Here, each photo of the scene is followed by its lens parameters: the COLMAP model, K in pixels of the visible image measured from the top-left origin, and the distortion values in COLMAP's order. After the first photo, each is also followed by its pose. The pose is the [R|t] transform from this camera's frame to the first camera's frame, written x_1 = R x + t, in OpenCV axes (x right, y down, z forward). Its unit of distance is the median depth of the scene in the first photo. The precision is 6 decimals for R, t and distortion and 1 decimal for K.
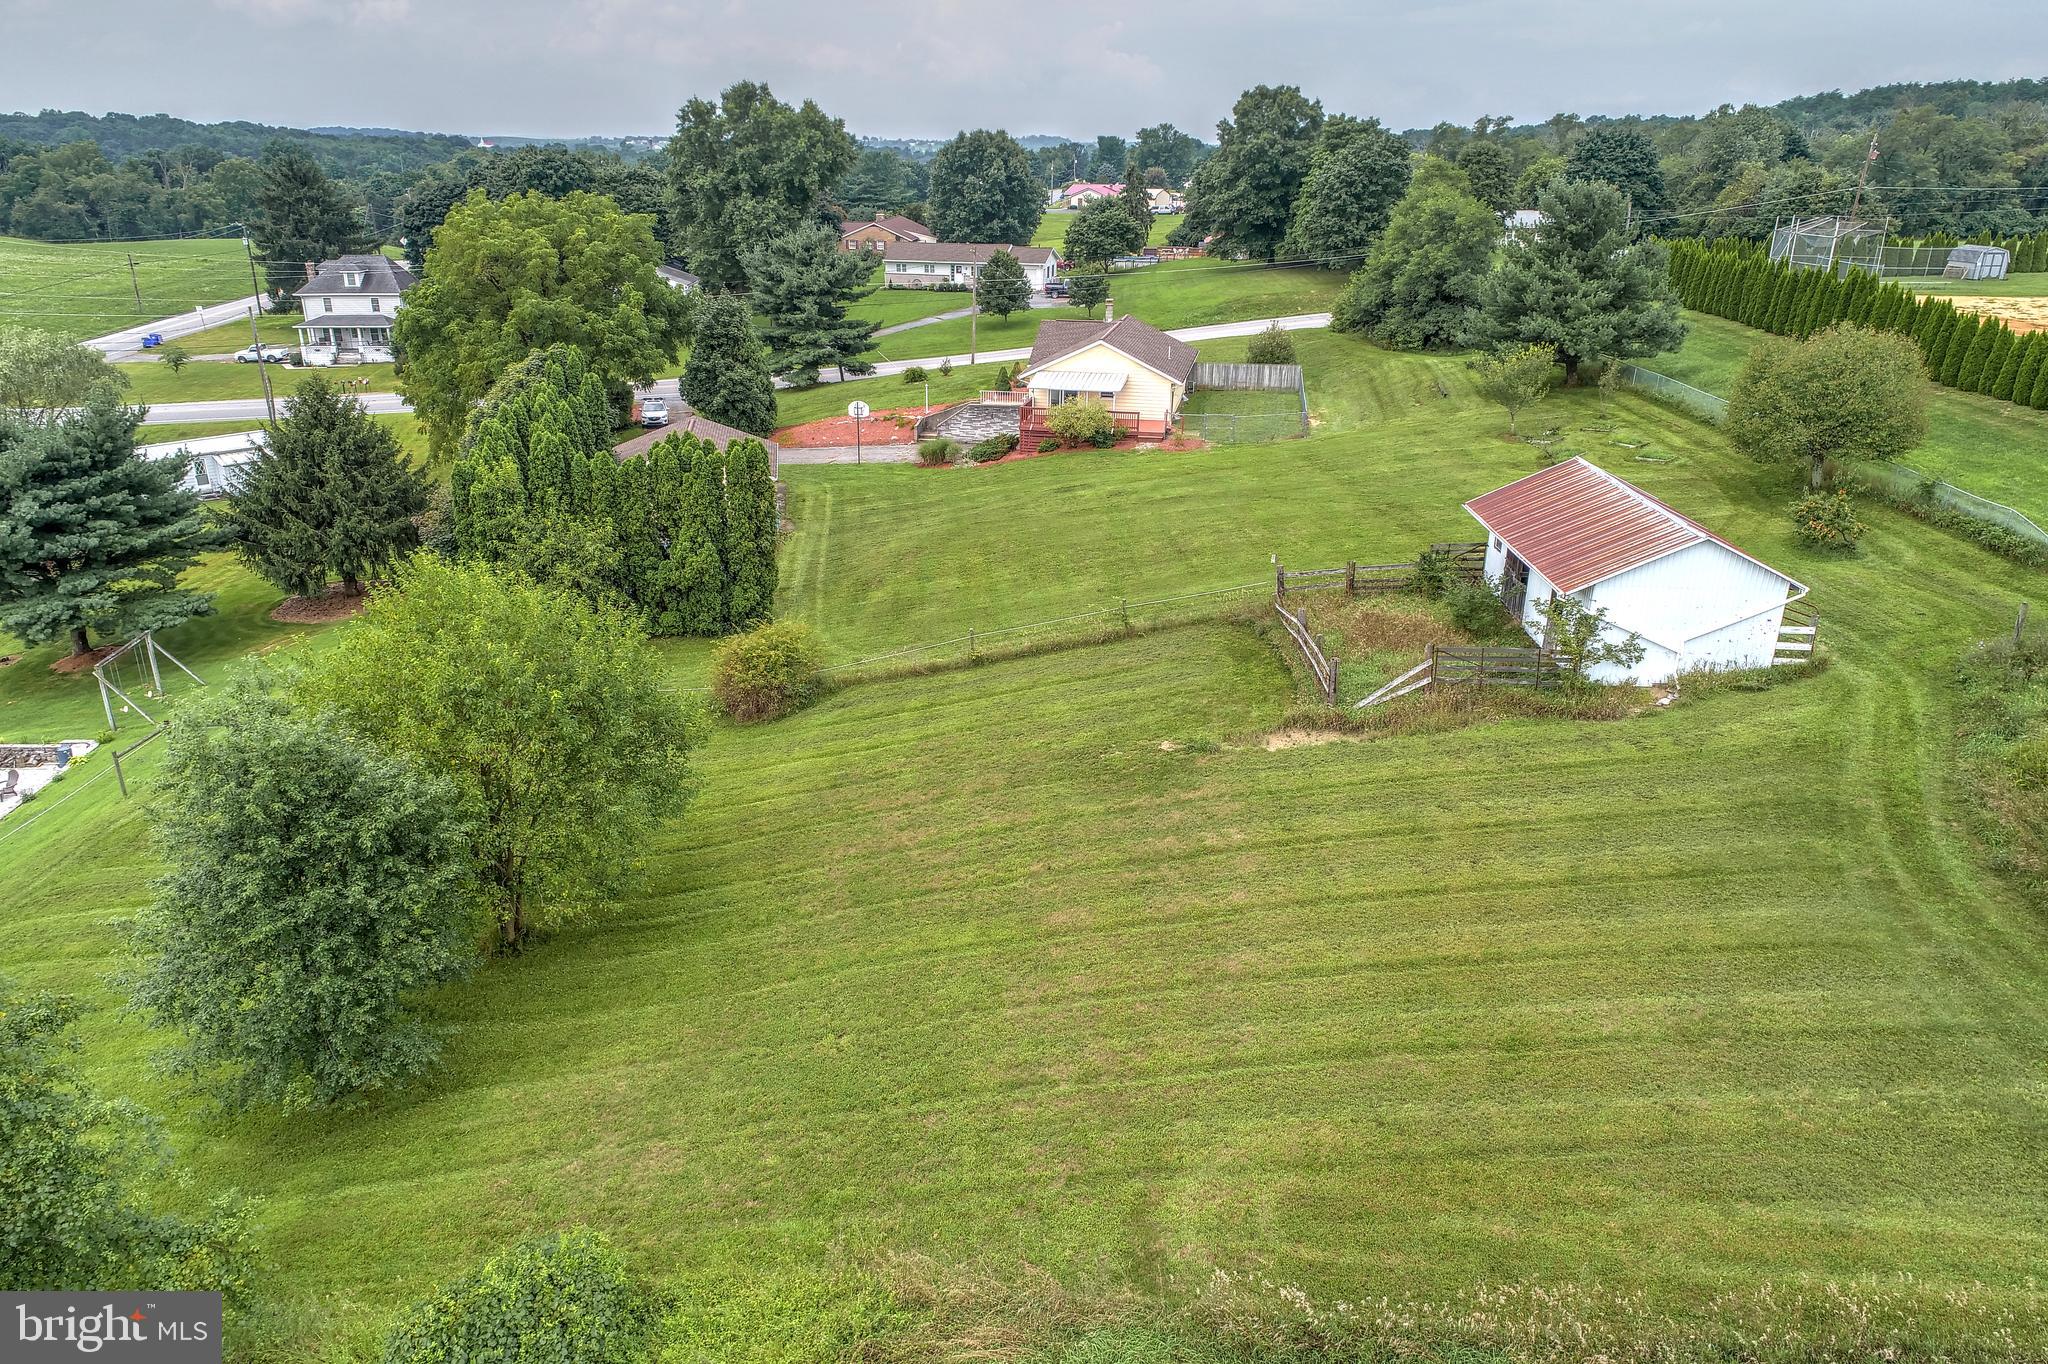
lens RADIAL K [[1377.1, 0, 1025.2], [0, 1377.1, 687.8], [0, 0, 1]] dist [0.003993, 0.002064]
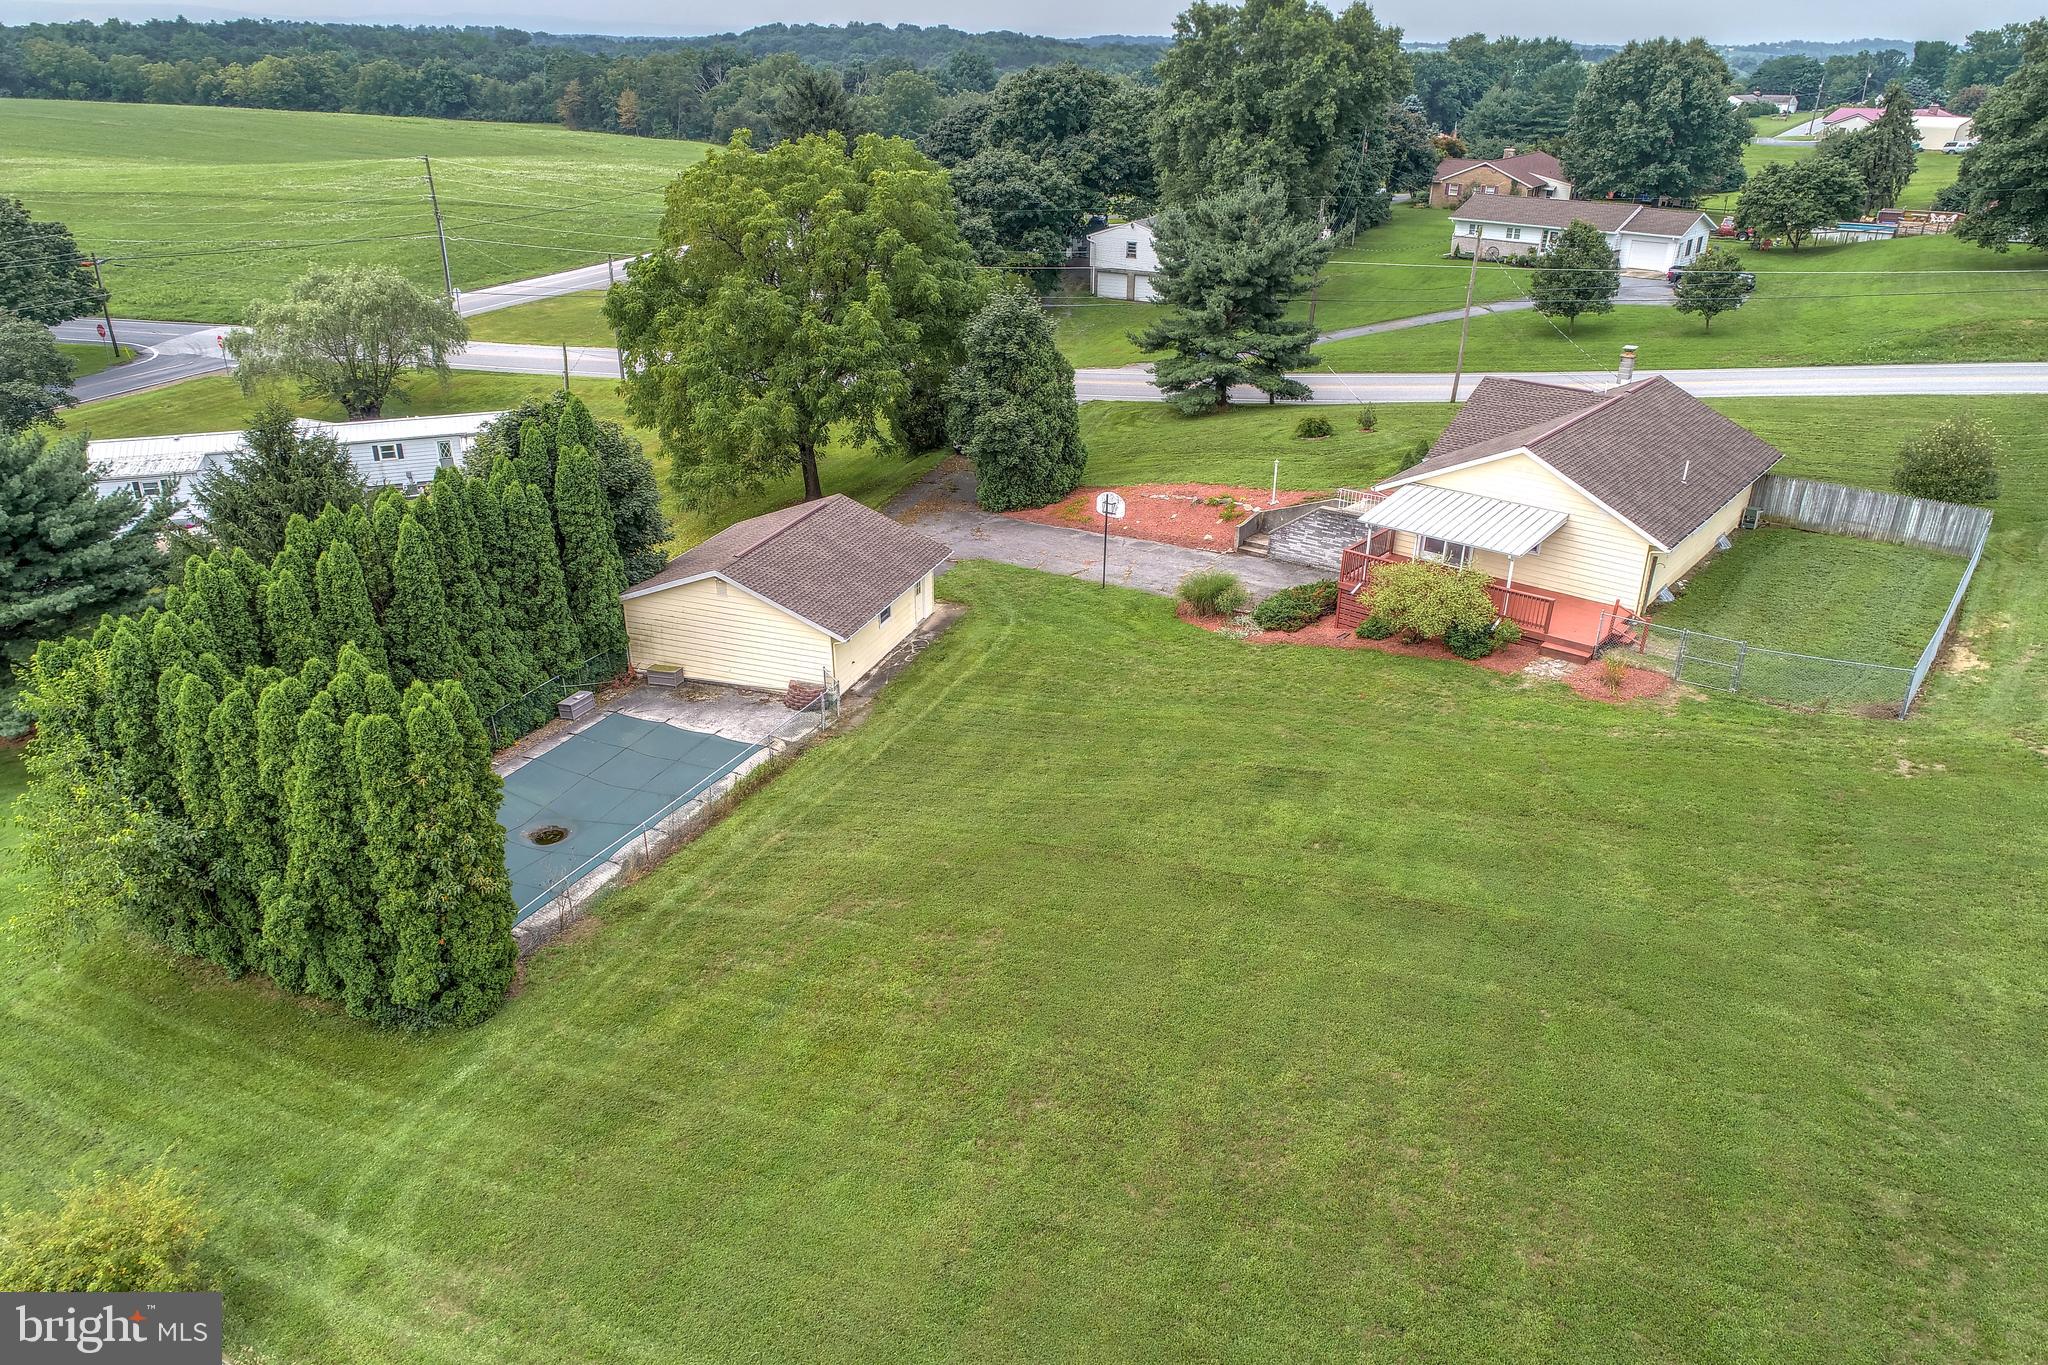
lens RADIAL K [[1377.1, 0, 1025.2], [0, 1377.1, 688.3], [0, 0, 1]] dist [0.003993, 0.002064]
pose [[0.877445, 0.201431, -0.435335, 0.099690], [-0.175946, 0.979453, 0.098567, -0.129146], [0.446244, -0.009892, 0.894857, 0.308682]]
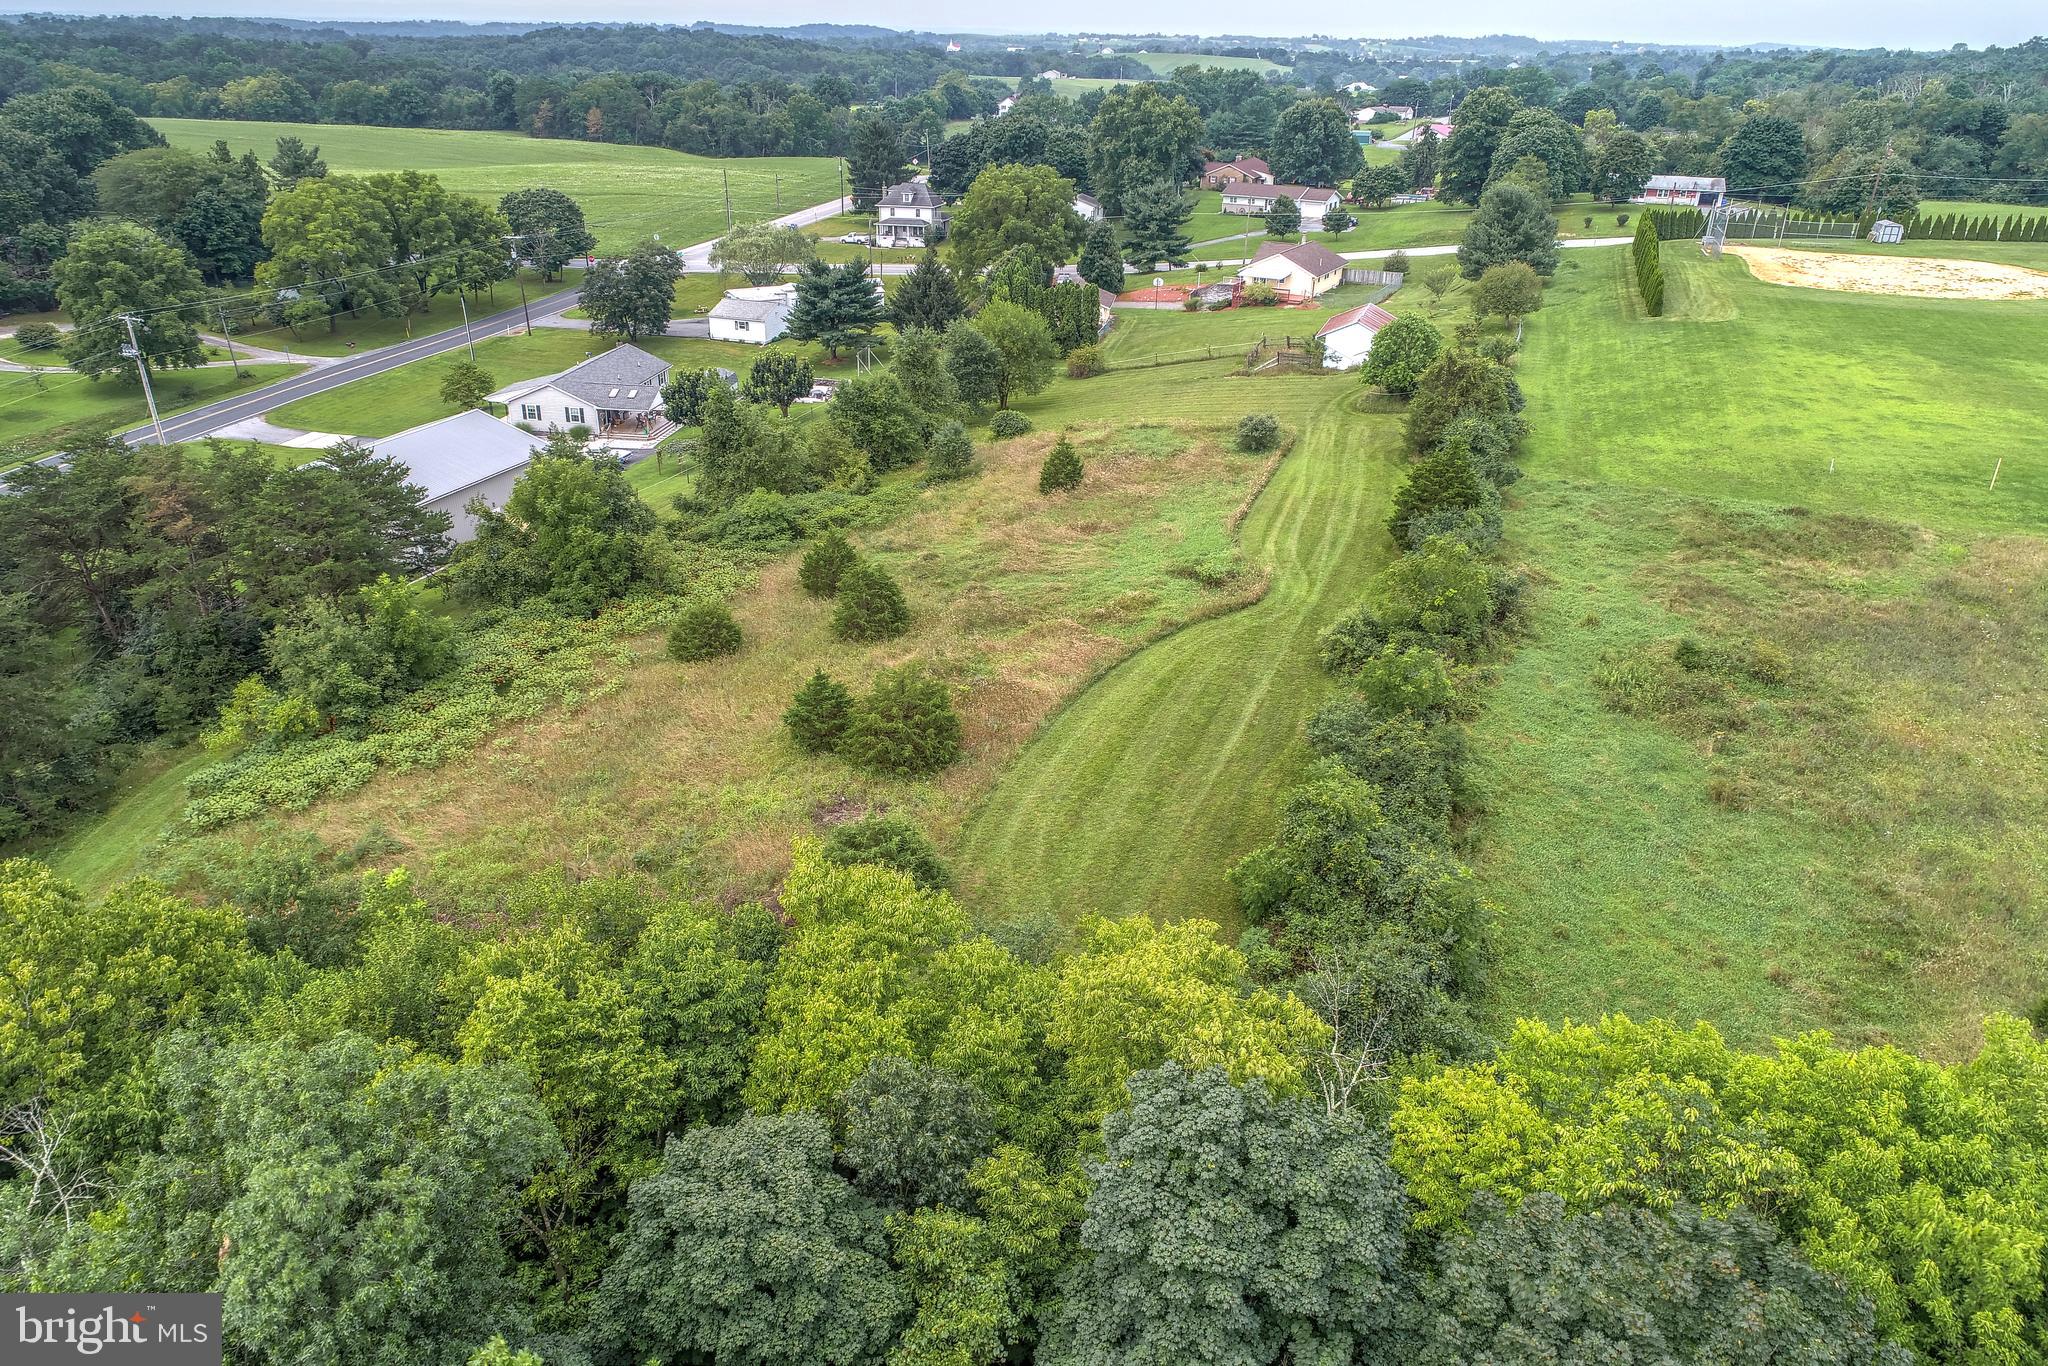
lens RADIAL K [[1377.1, 0, 1025.2], [0, 1377.1, 688.8], [0, 0, 1]] dist [0.003993, 0.002064]
pose [[0.955628, 0.133211, -0.262735, 0.228961], [-0.115645, 0.989958, 0.081296, 0.187818], [0.270926, -0.047305, 0.961437, -0.780949]]
